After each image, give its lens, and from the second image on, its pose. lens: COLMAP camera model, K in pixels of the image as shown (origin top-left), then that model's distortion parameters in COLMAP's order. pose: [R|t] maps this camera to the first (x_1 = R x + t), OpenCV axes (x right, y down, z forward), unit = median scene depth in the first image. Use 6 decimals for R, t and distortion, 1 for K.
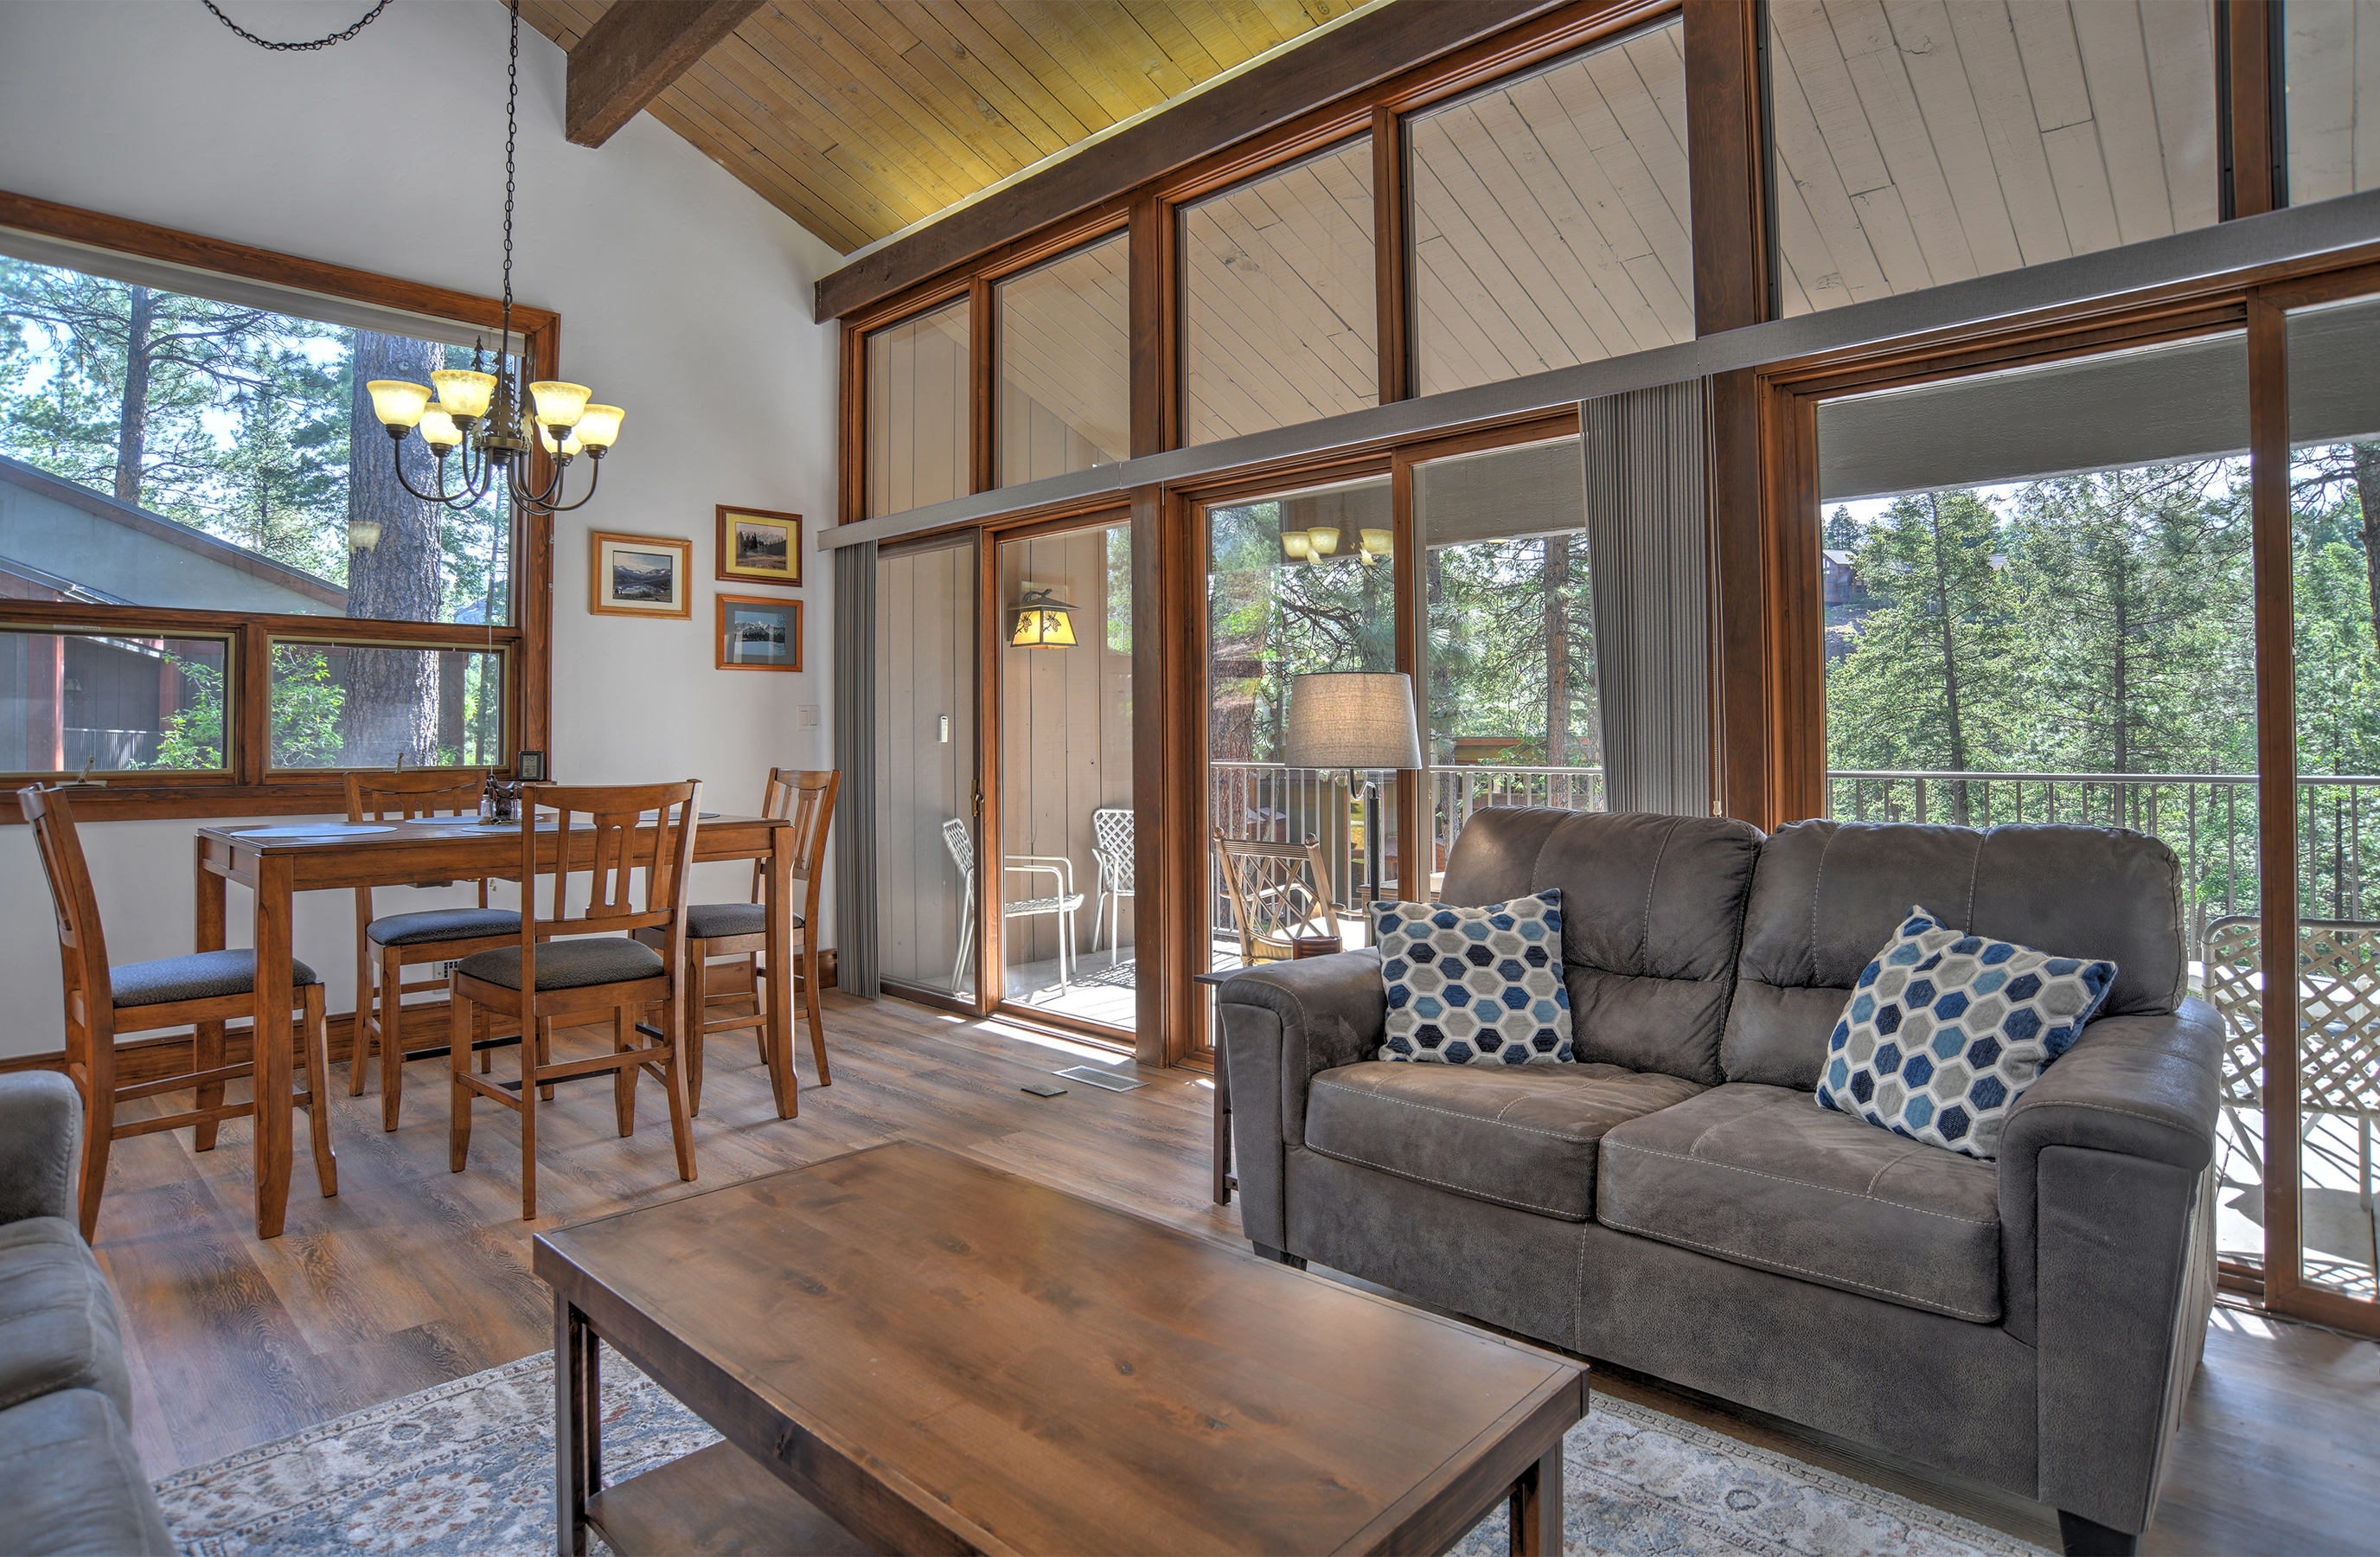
lens RADIAL K [[1251.2, 0, 1167.9], [0, 1251.2, 745.3], [0, 0, 1]] dist [-0.088848, 0.037628]
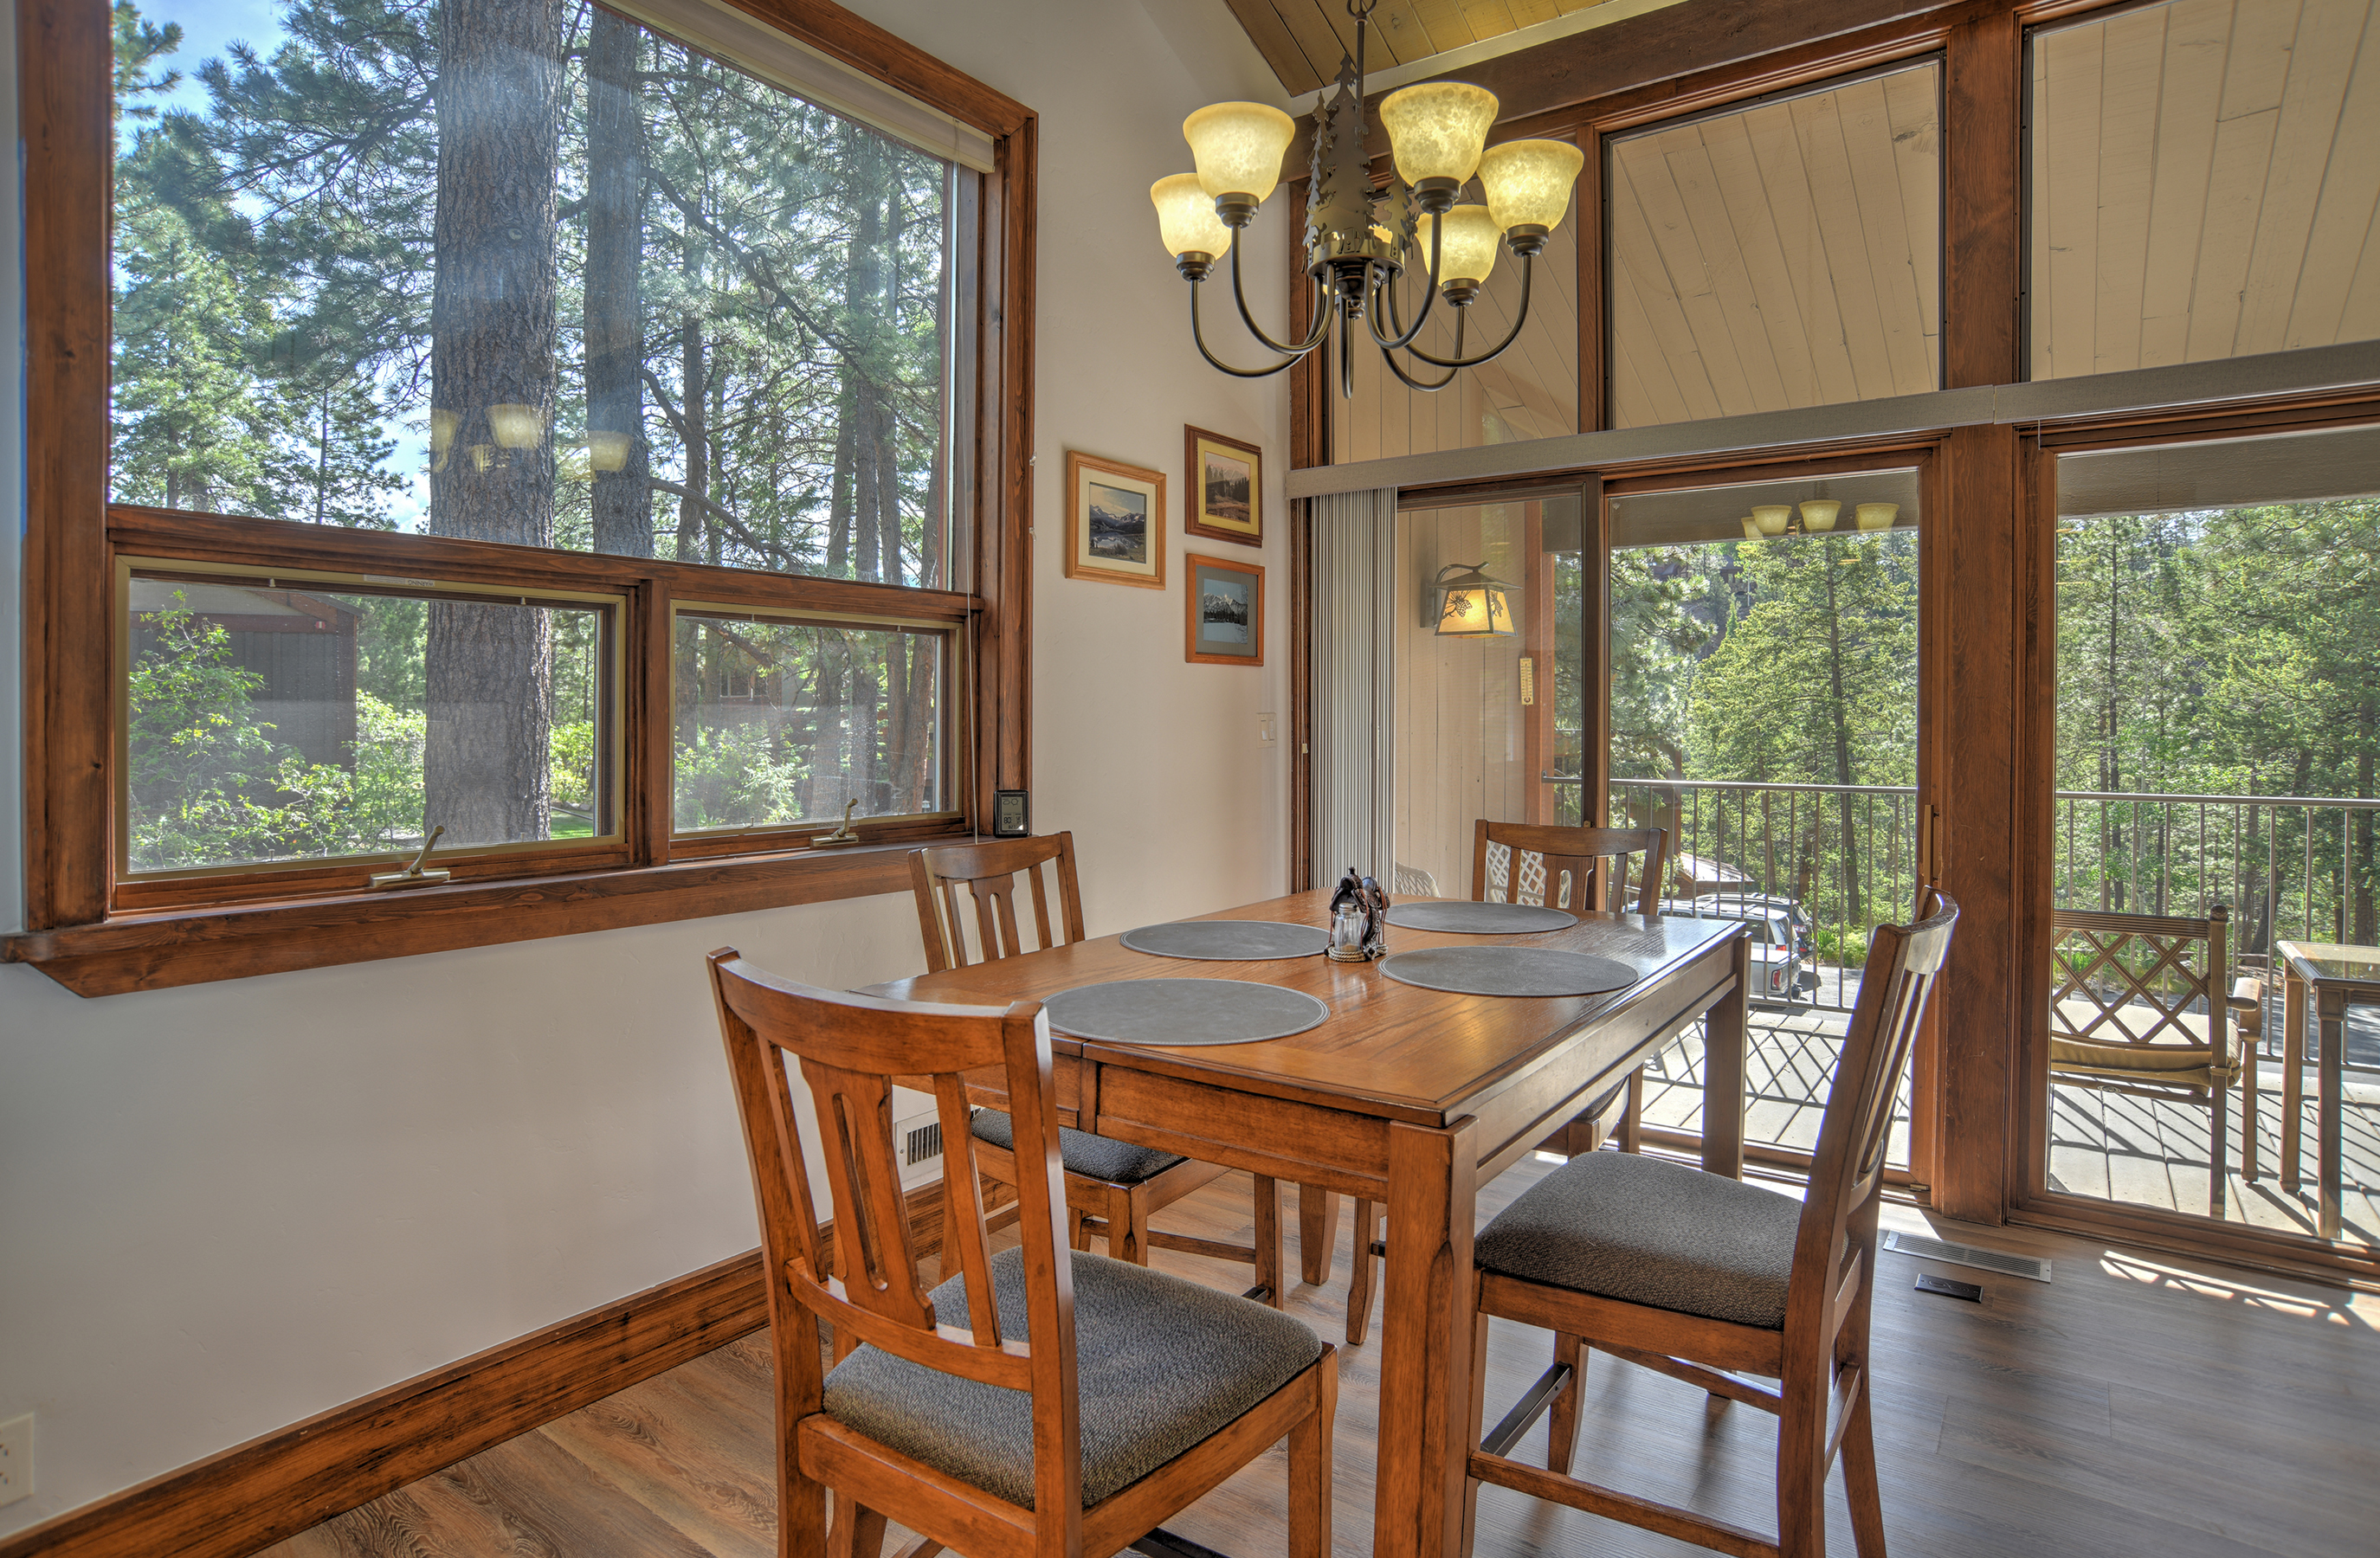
lens RADIAL K [[1258.7, 0, 1190.0], [0, 1258.7, 779.0], [0, 0, 1]] dist [-0.095826, 0.040866]
pose [[0.991258, -0.002115, 0.131918, -0.443777], [-0.003266, 0.999172, 0.040562, -0.023749], [-0.131894, -0.040638, 0.990430, 0.288236]]
